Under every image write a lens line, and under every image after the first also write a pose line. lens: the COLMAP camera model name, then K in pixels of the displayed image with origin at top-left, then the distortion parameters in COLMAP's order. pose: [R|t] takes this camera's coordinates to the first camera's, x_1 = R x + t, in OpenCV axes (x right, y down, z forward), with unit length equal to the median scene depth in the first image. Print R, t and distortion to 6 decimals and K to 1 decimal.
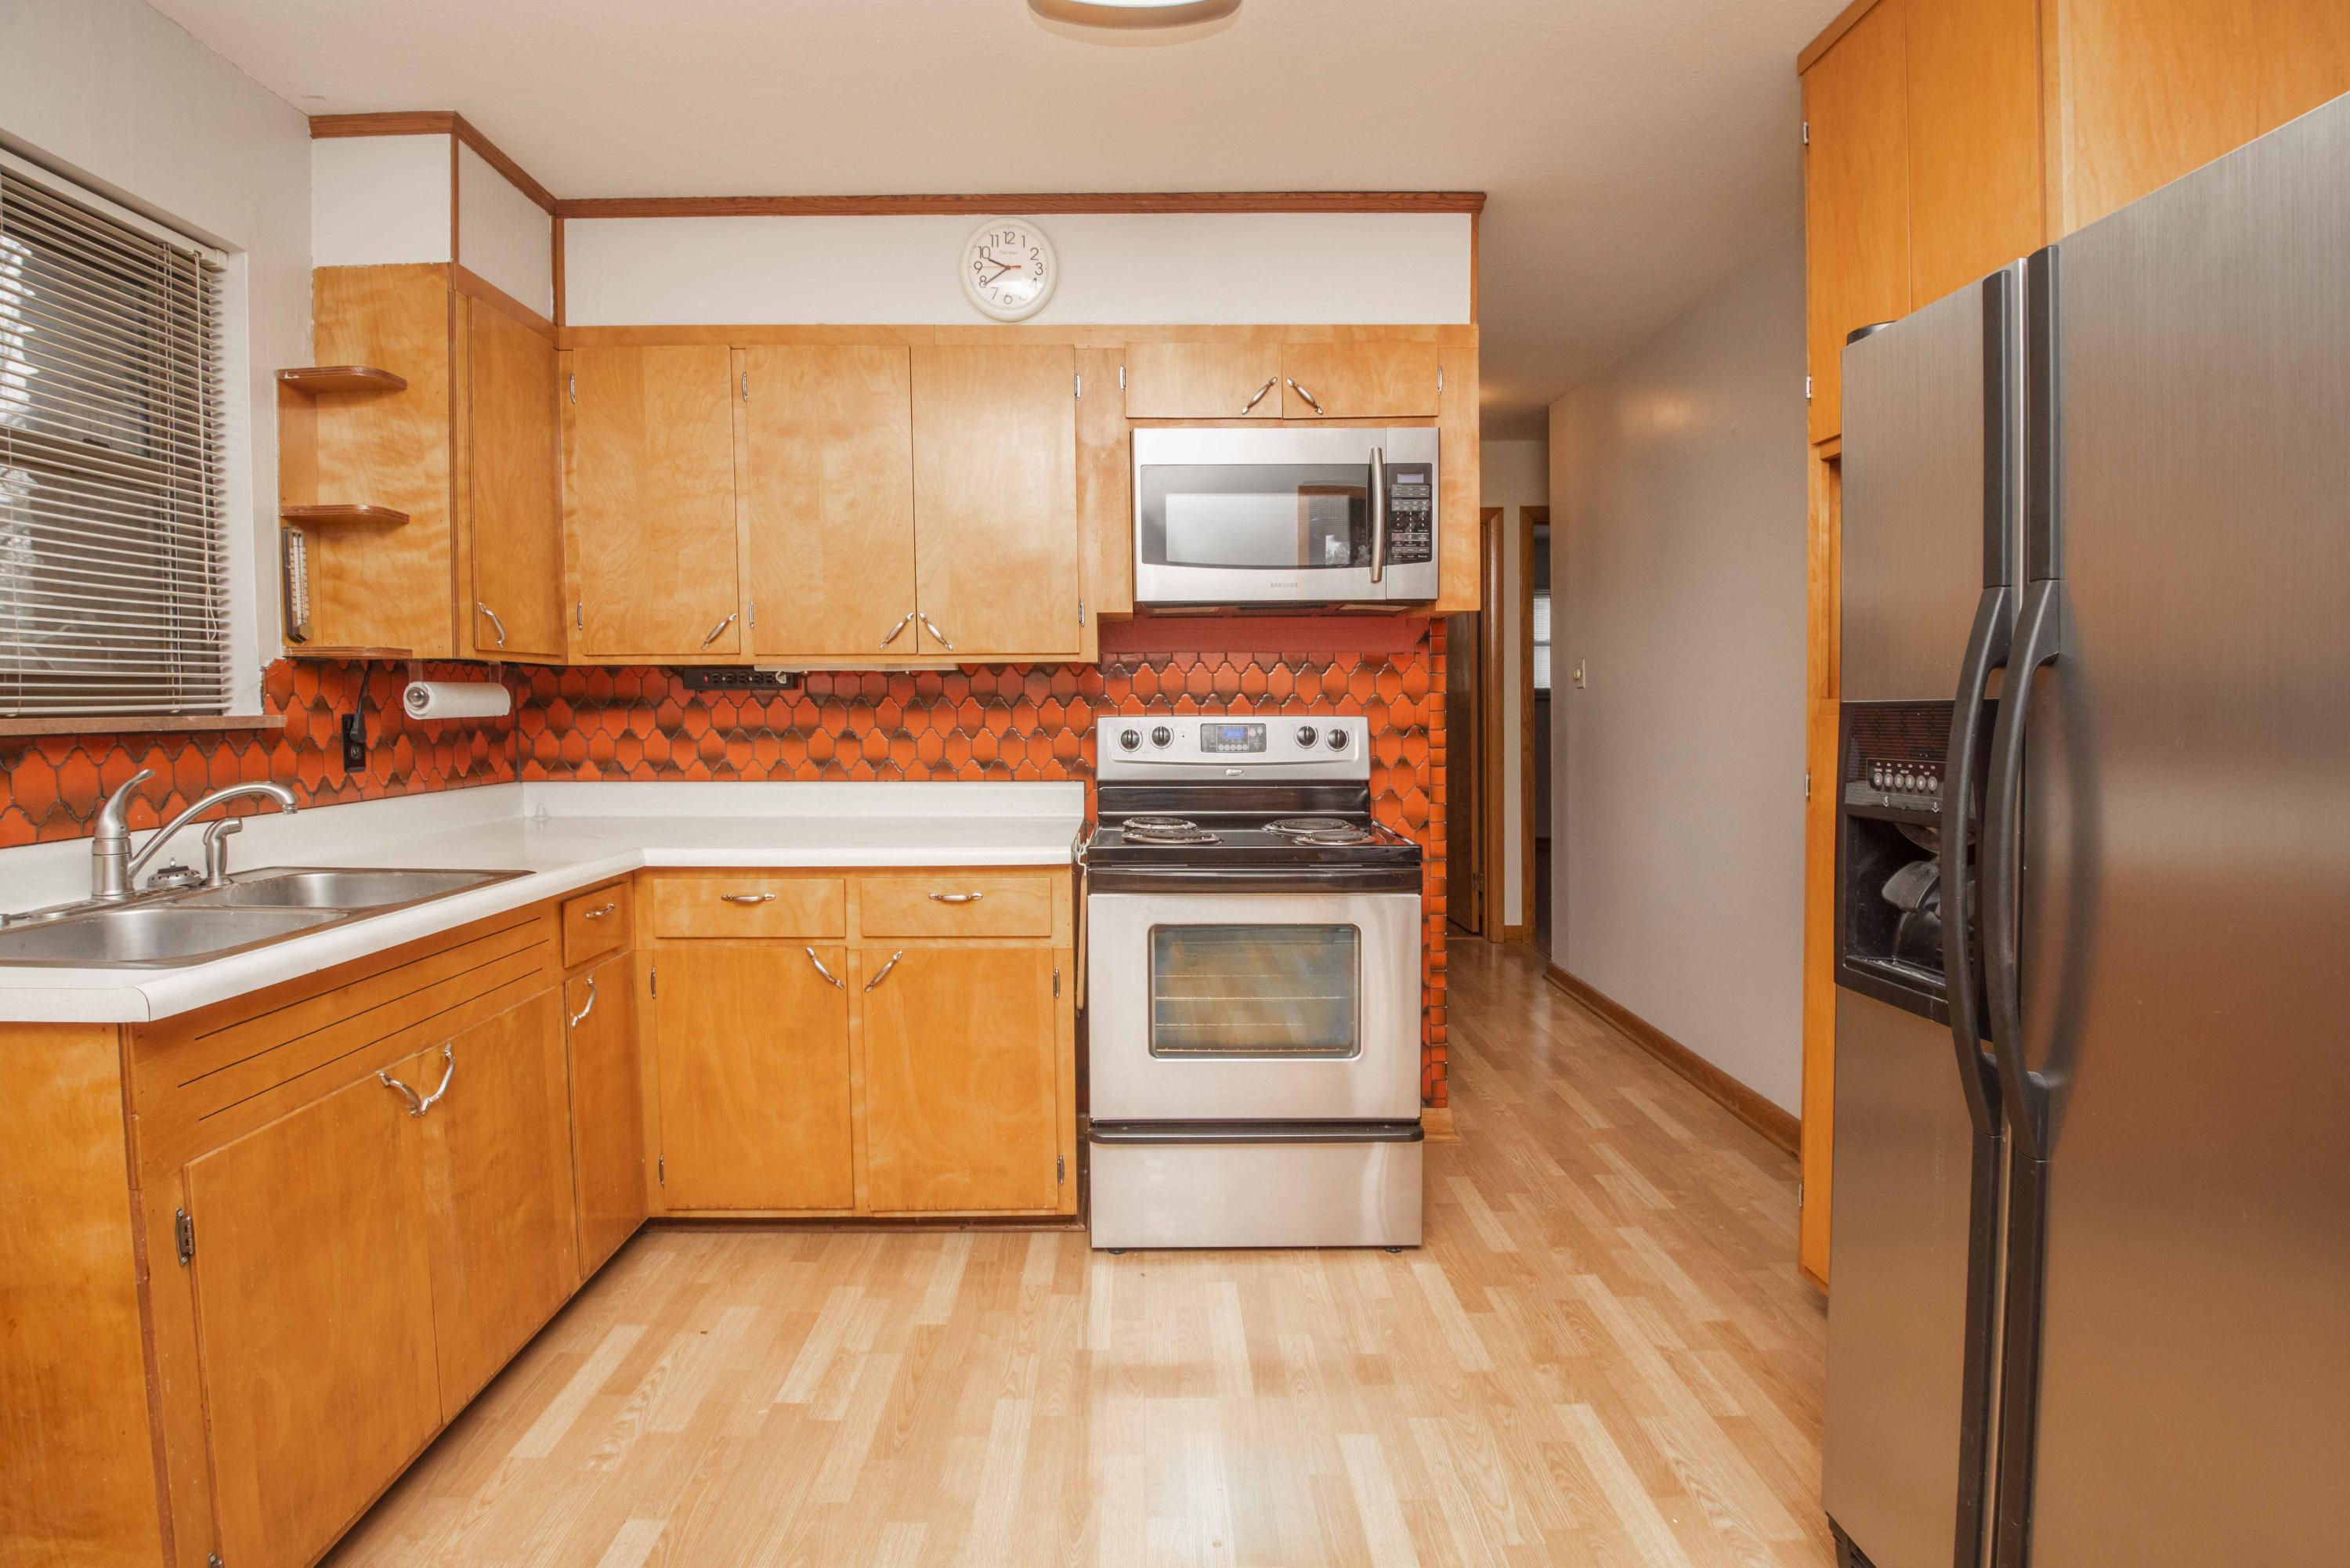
lens RADIAL K [[1124.4, 0, 1170.4], [0, 1124.4, 751.7], [0, 0, 1]] dist [-0.015205, -0.000080]
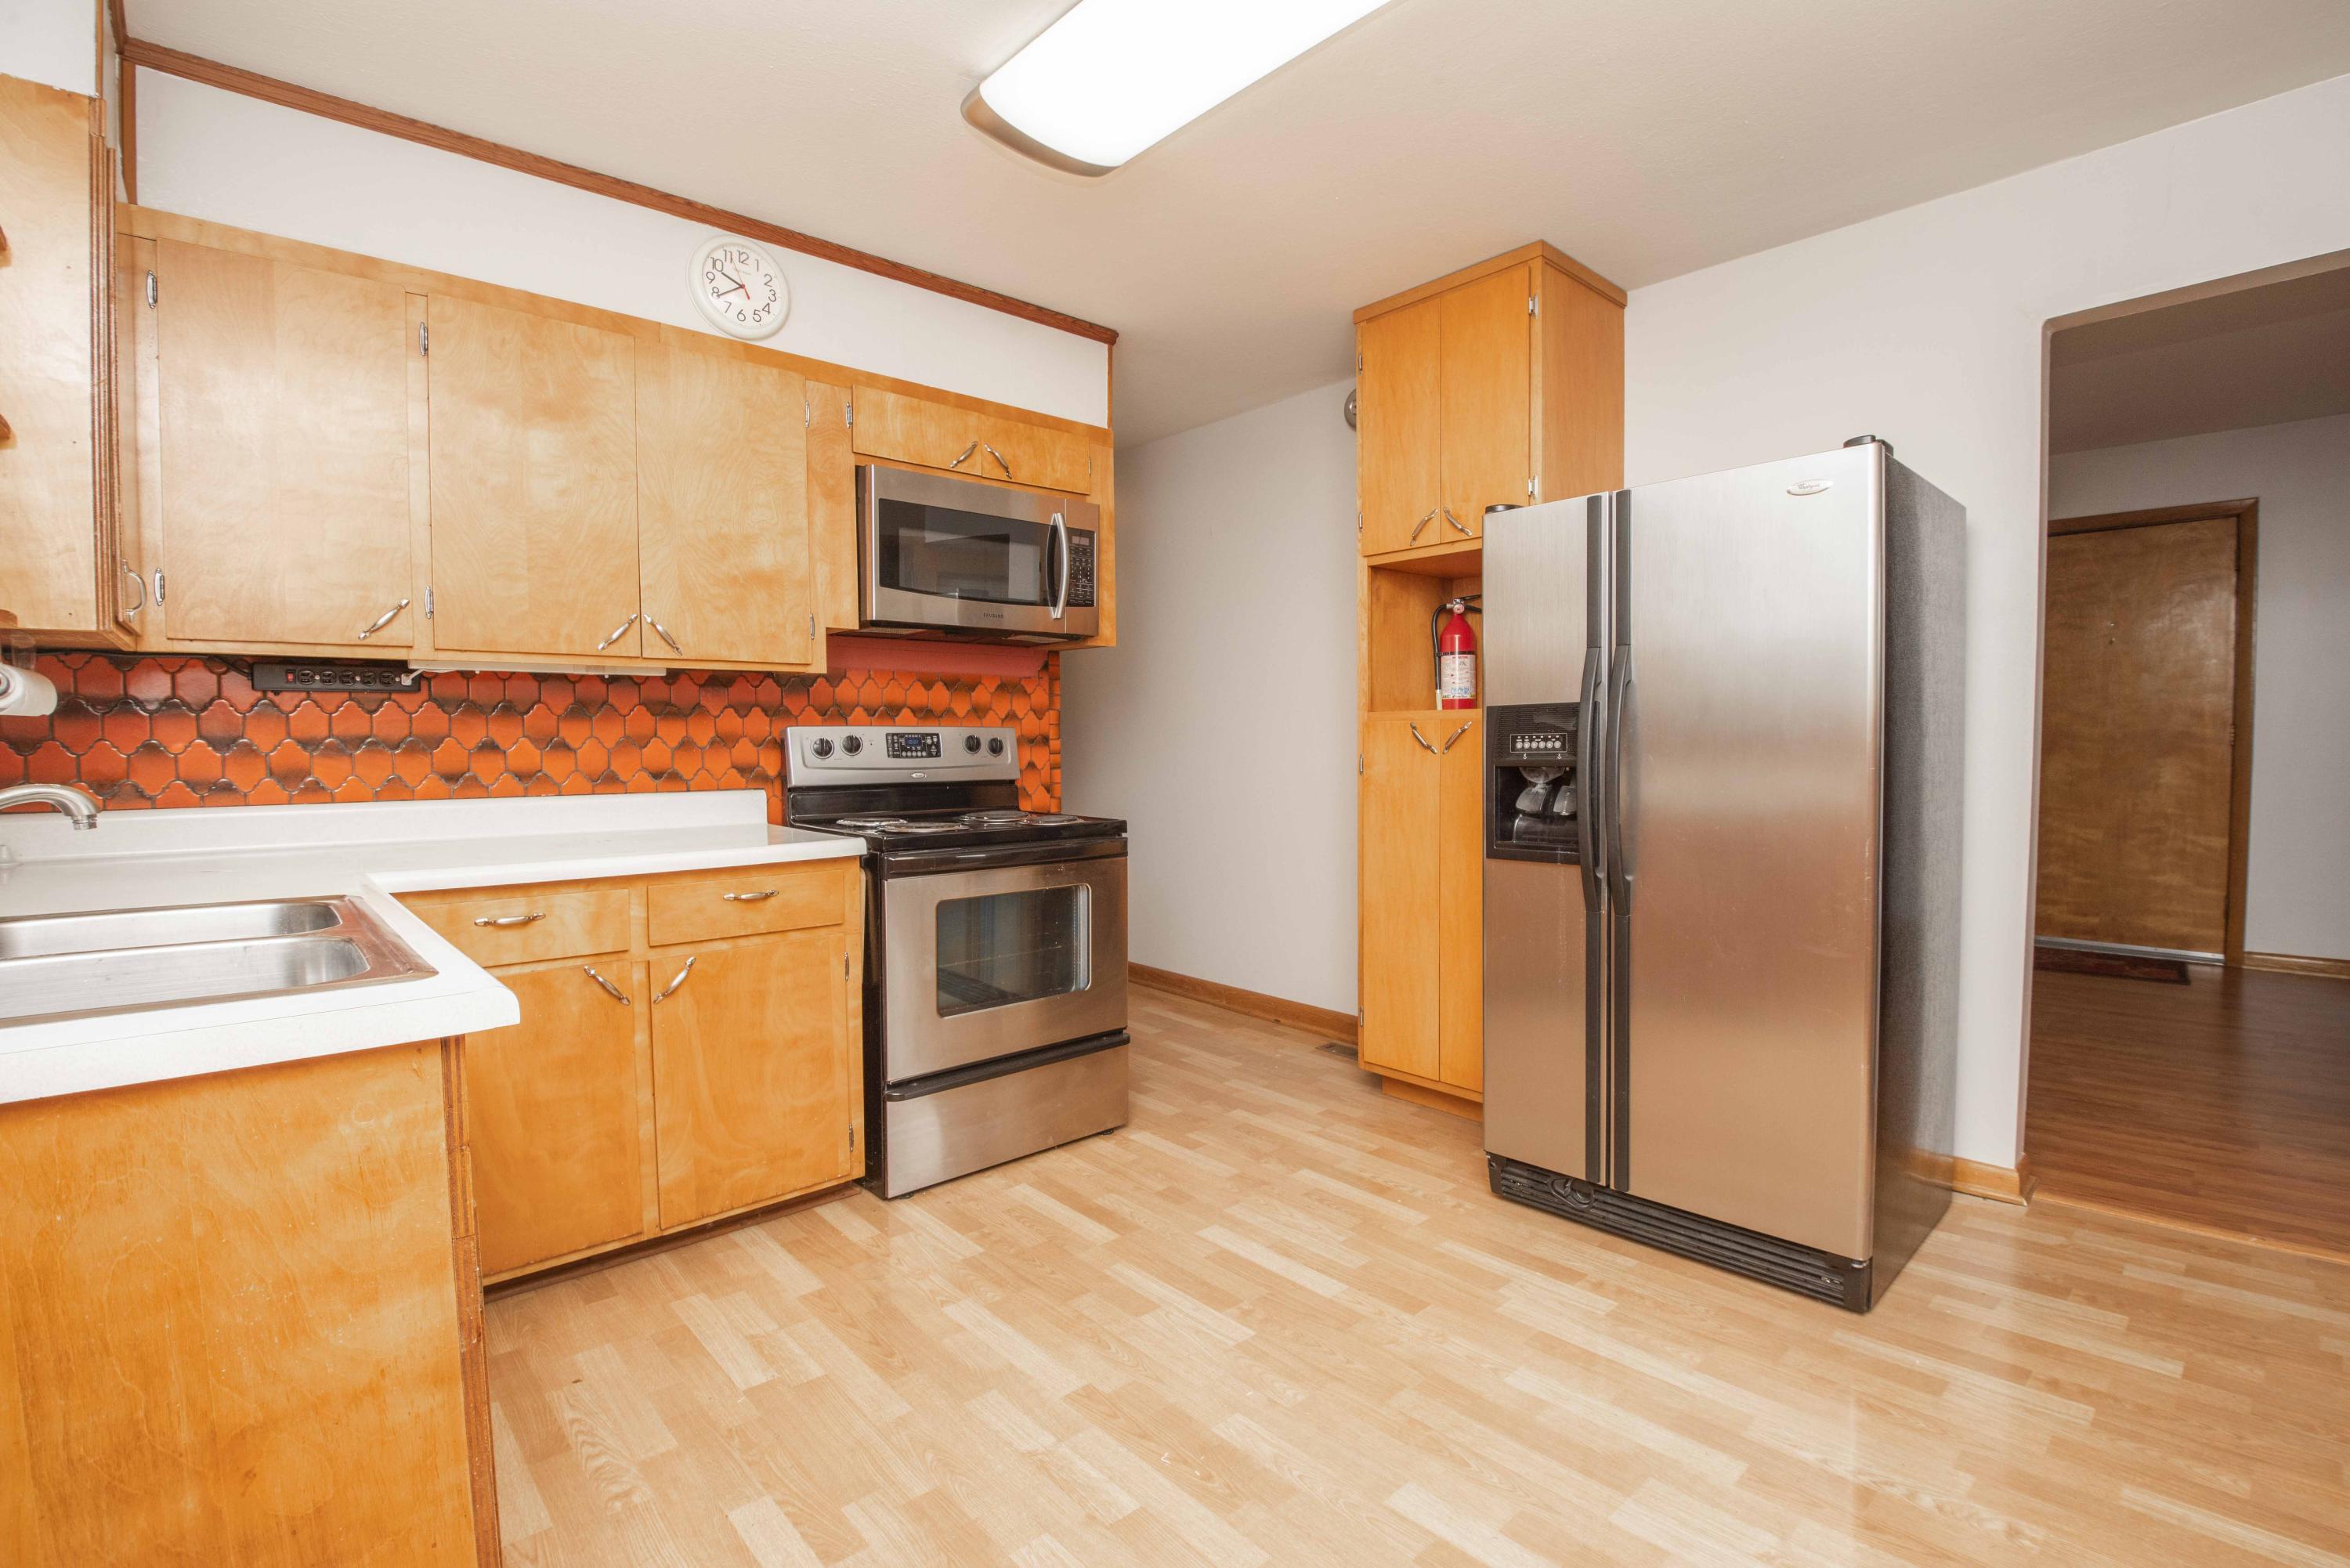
lens RADIAL K [[1062.7, 0, 1186.5], [0, 1062.7, 786.6], [0, 0, 1]] dist [-0.014660, -0.013691]
pose [[0.744464, -0.027988, 0.667076, -0.491411], [0.030177, 0.999510, 0.008258, 0.031084], [-0.666980, 0.013983, 0.744944, 0.013297]]
